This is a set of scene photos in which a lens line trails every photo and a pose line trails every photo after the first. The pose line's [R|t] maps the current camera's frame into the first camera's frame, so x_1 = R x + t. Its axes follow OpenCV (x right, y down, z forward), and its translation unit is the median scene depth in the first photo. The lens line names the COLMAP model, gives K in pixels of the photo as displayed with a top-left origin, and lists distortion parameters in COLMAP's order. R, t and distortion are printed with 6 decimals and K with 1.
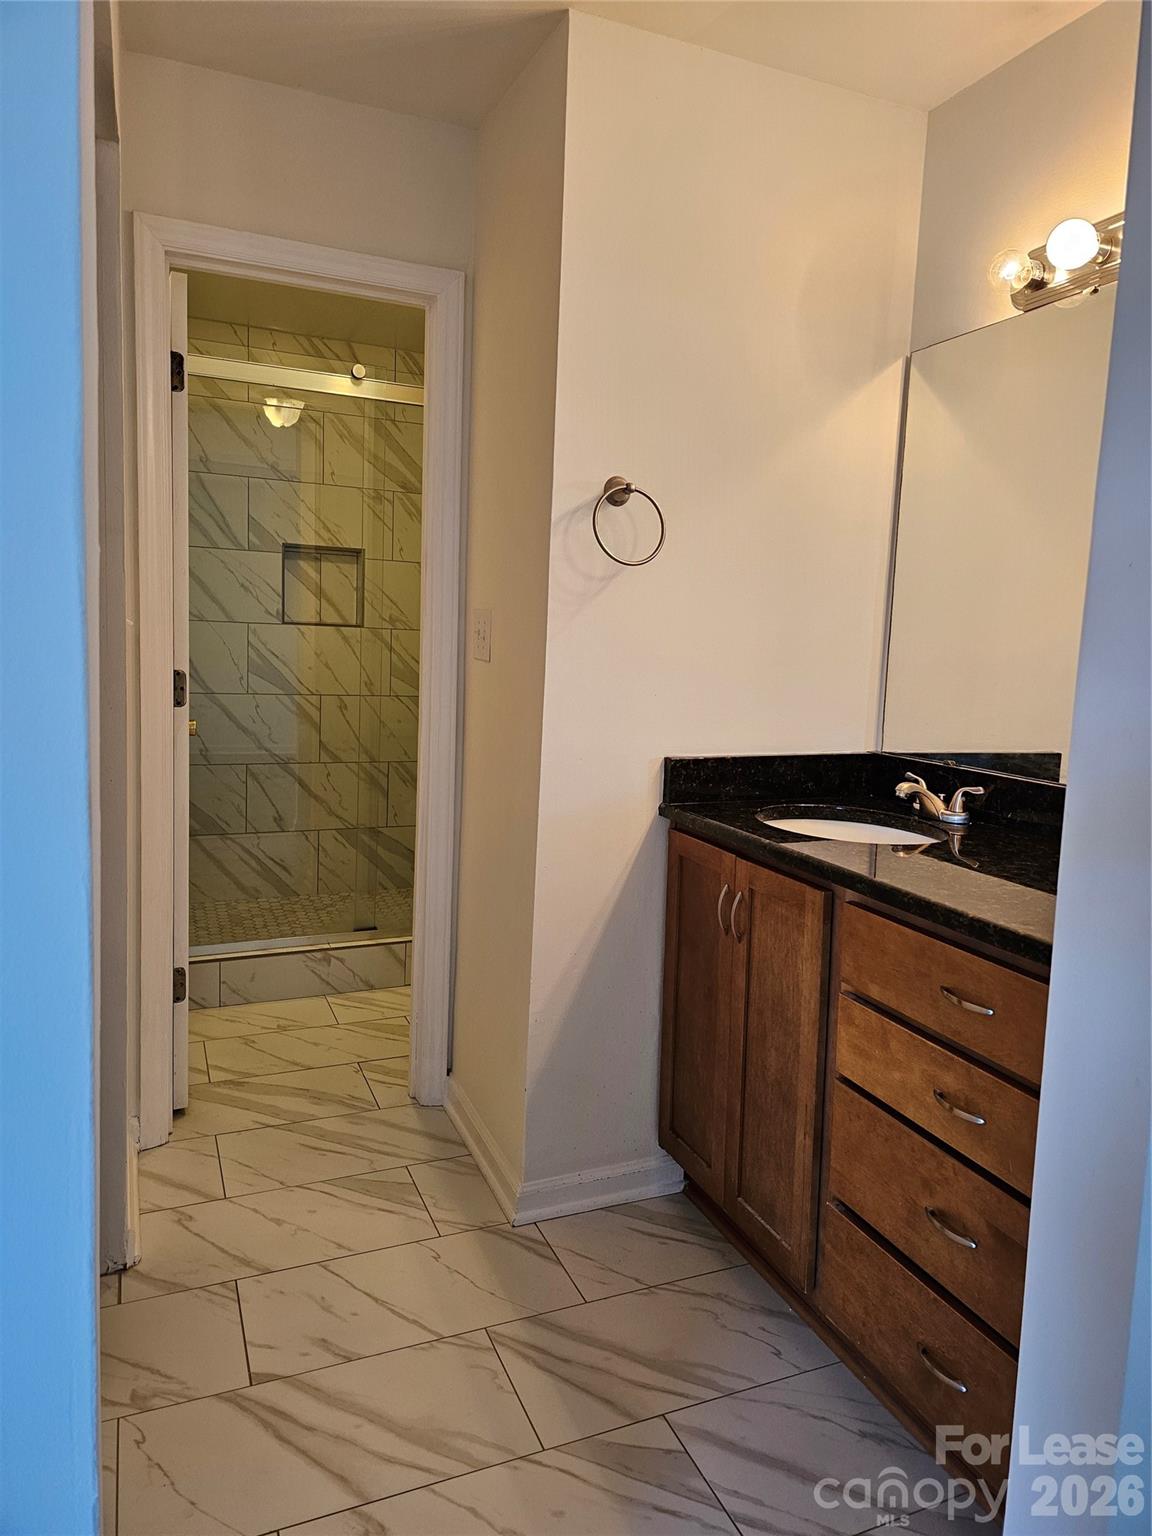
lens RADIAL K [[1039.8, 0, 581.8], [0, 1039.8, 760.8], [0, 0, 1]] dist [0.061515, -0.007691]
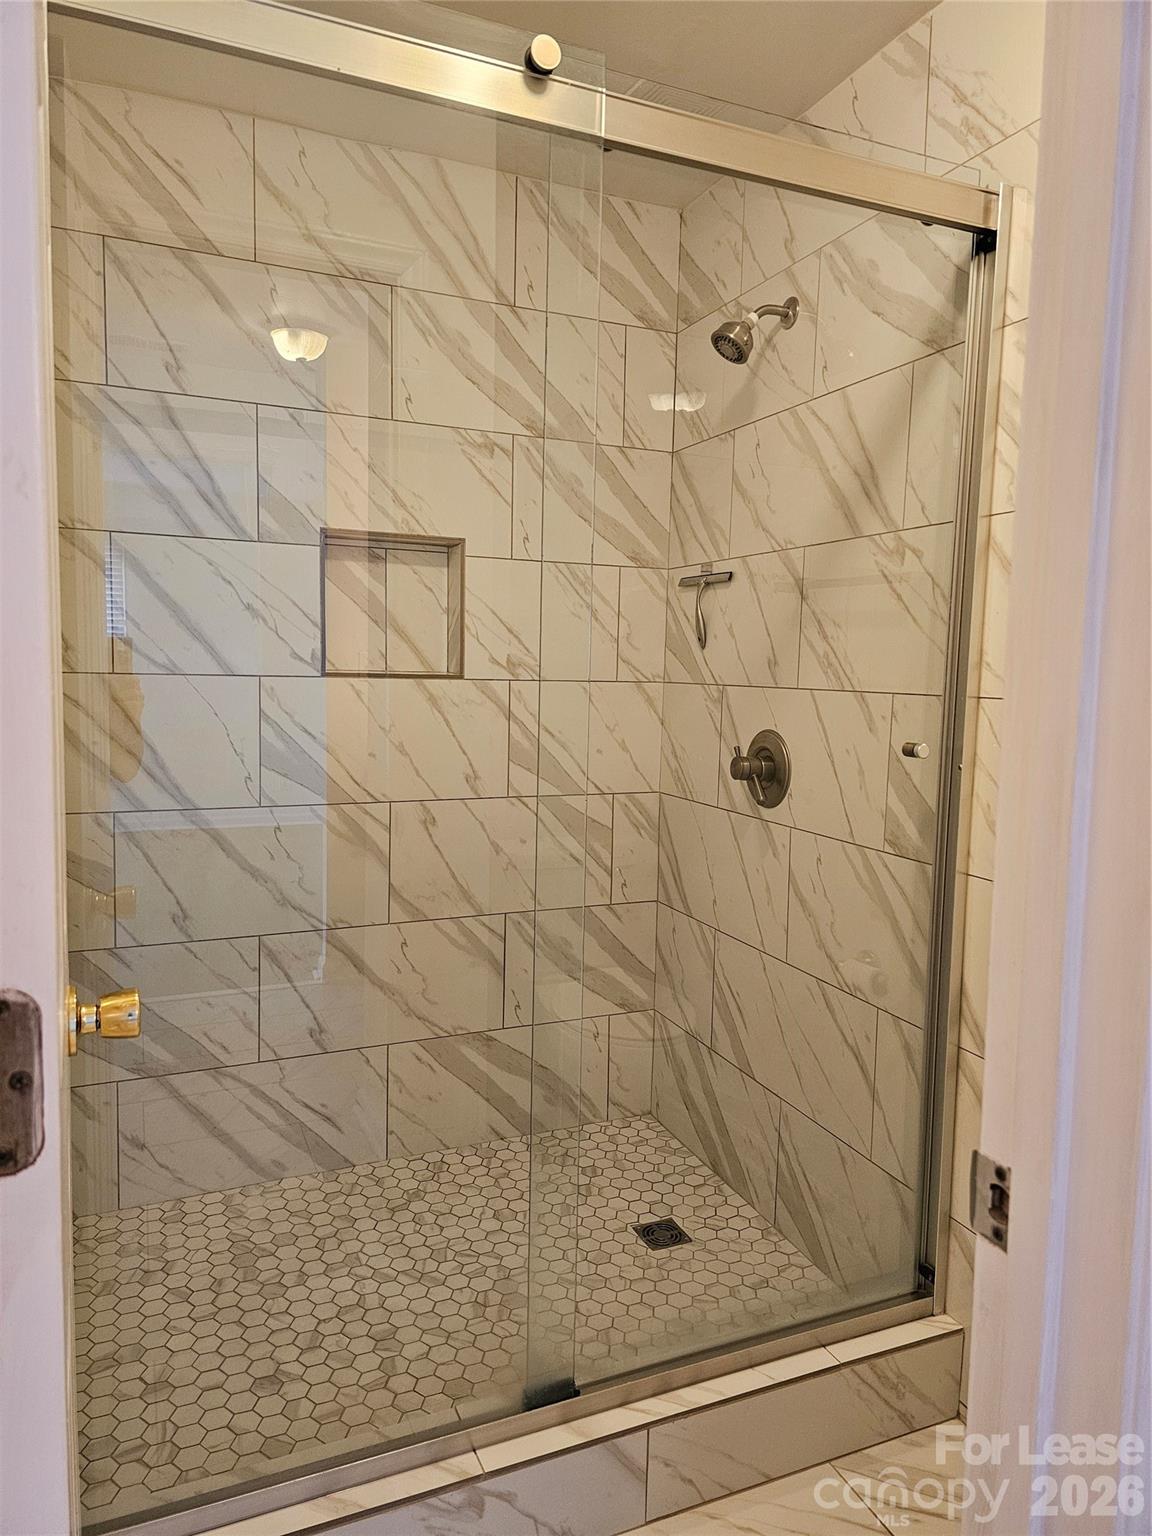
lens RADIAL K [[1039.8, 0, 563.4], [0, 1039.8, 771.1], [0, 0, 1]] dist [0.061515, -0.007691]
pose [[0.999783, -0.020729, -0.002087, -0.156923], [0.020675, 0.999516, -0.023251, -0.064801], [0.002568, 0.023202, 0.999727, 0.448248]]
